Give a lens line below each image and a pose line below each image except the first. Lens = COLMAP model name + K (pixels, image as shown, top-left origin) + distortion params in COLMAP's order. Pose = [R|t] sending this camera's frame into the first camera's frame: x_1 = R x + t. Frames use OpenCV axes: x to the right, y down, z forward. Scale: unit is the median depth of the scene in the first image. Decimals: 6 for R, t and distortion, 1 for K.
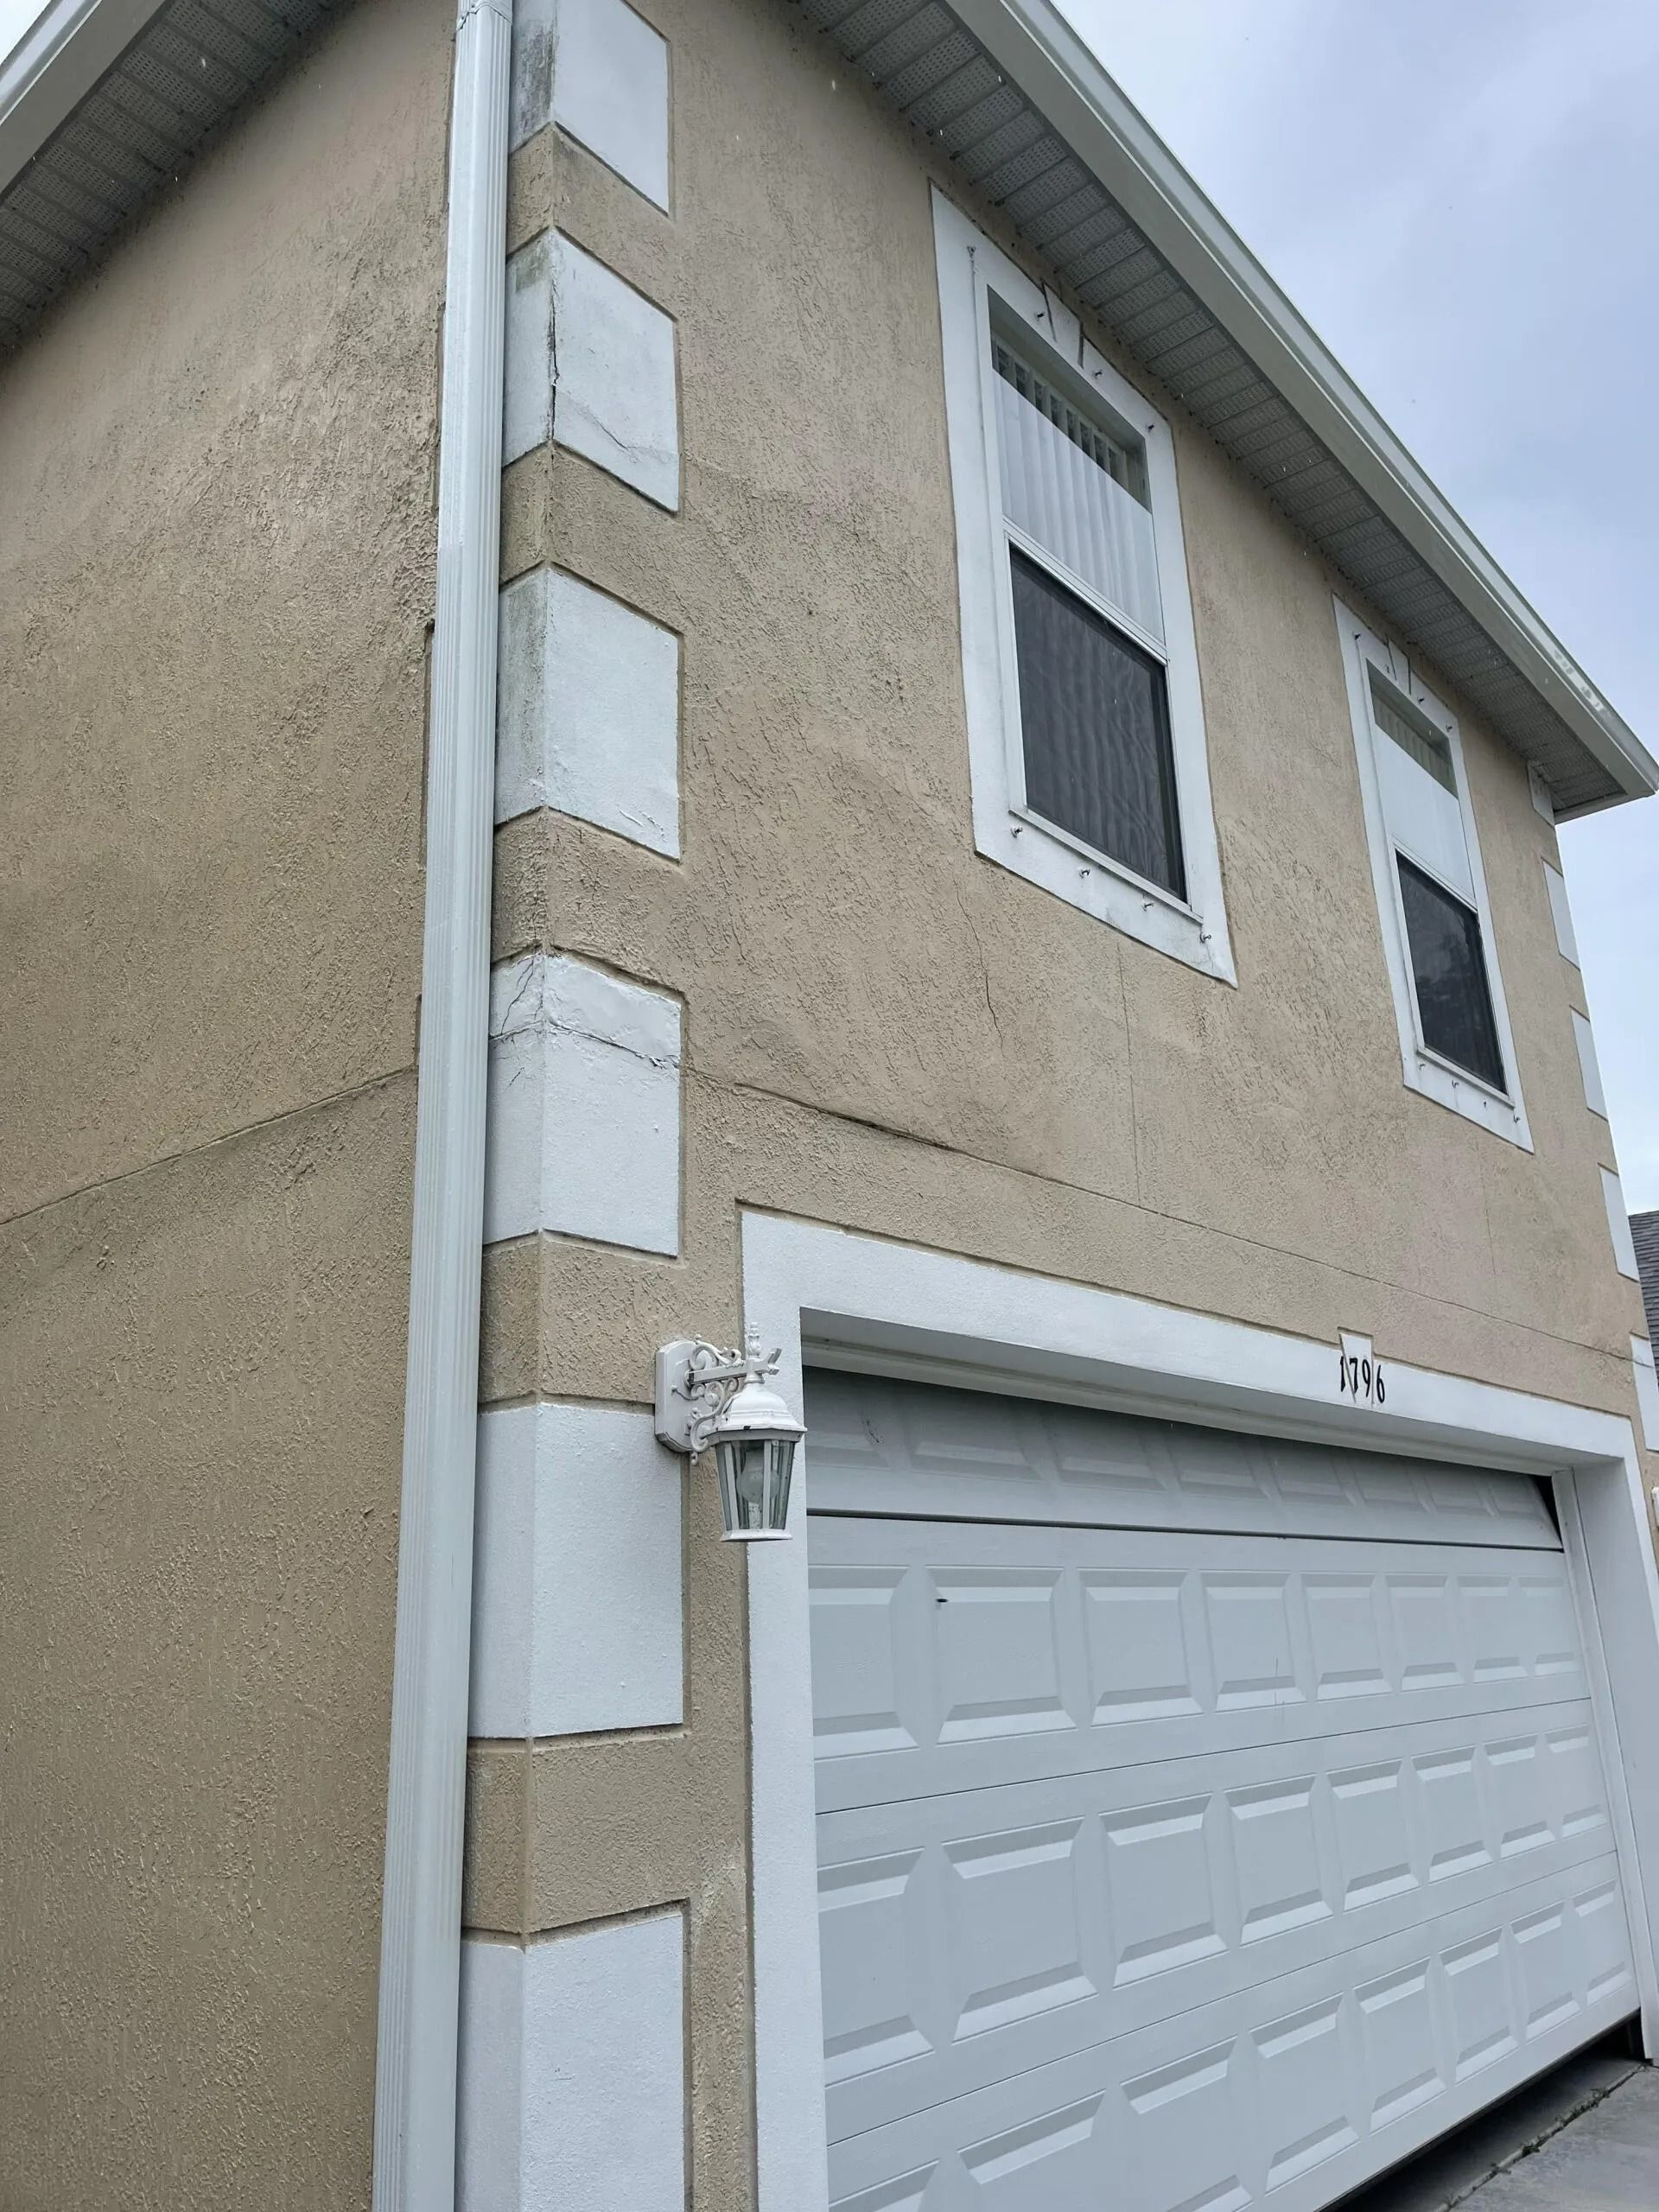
lens RADIAL K [[1712.4, 0, 827.4], [0, 1712.4, 1096.6], [0, 0, 1]] dist [0.031095, -0.025431]
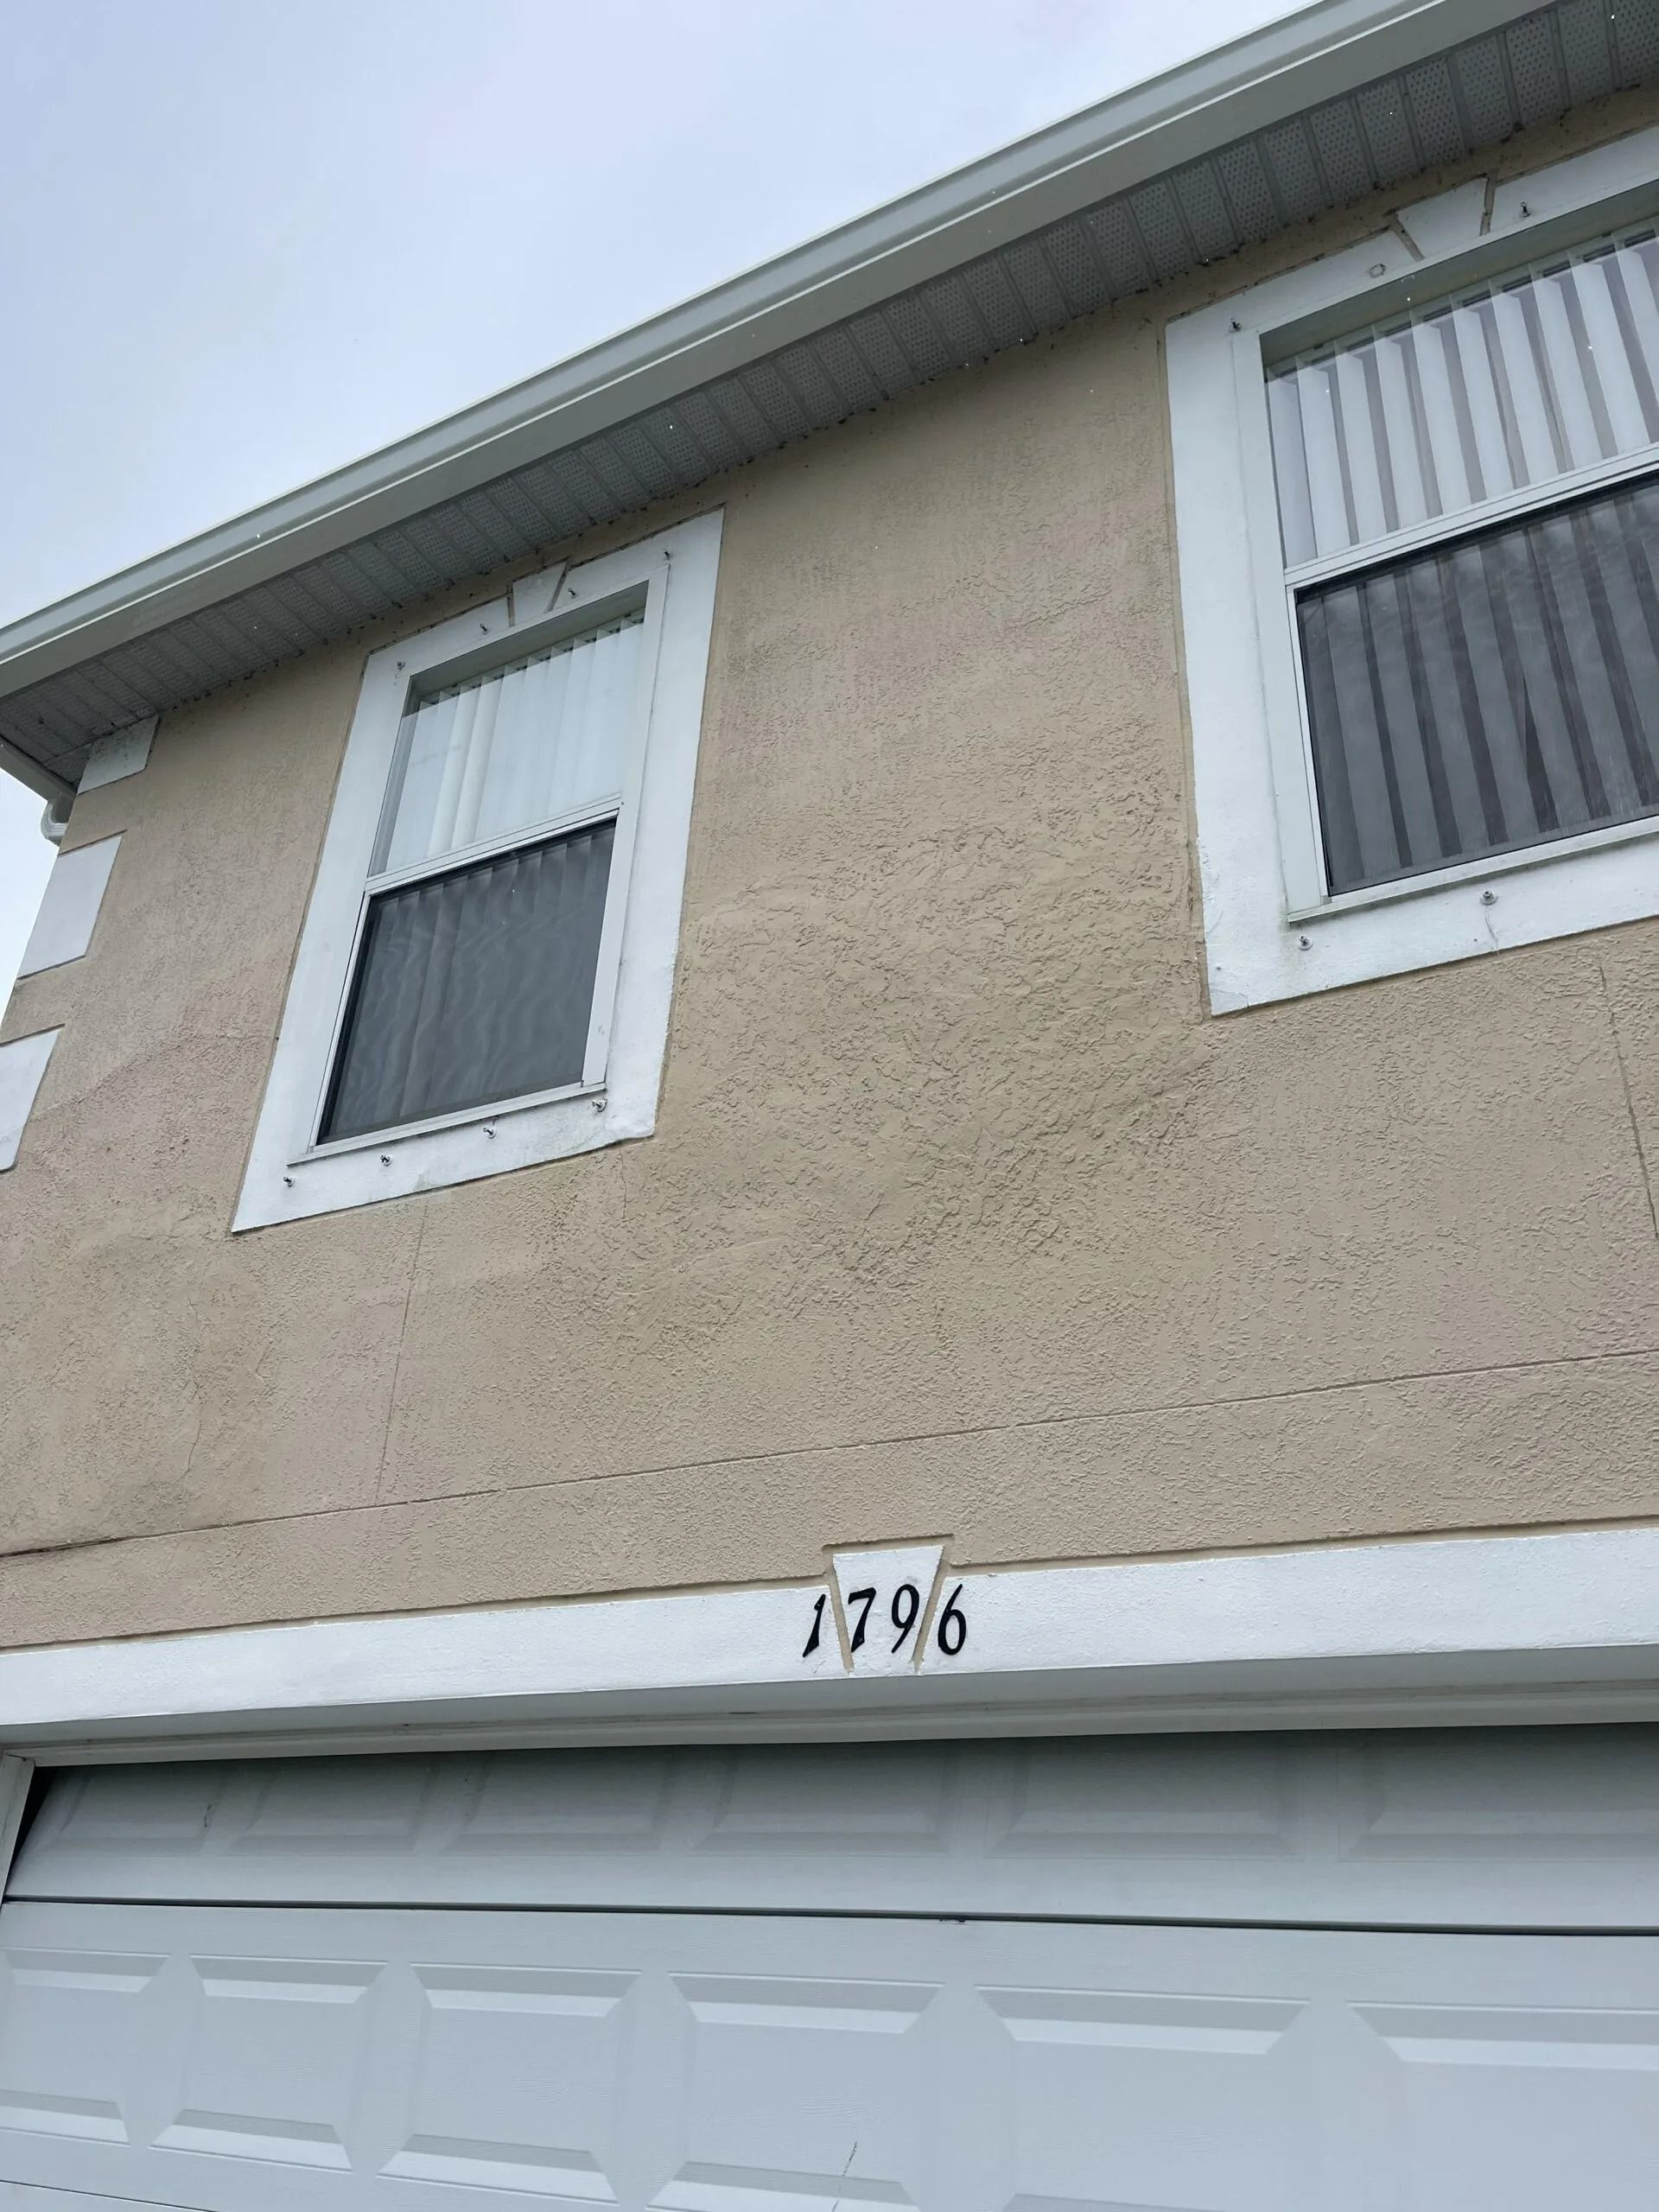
lens RADIAL K [[1712.4, 0, 825.8], [0, 1712.4, 1109.9], [0, 0, 1]] dist [0.031095, -0.025431]
pose [[0.186188, -0.437059, -0.879951, 1.116783], [0.236264, 0.889248, -0.391686, 0.291222], [0.953684, -0.134974, 0.268828, 1.061300]]
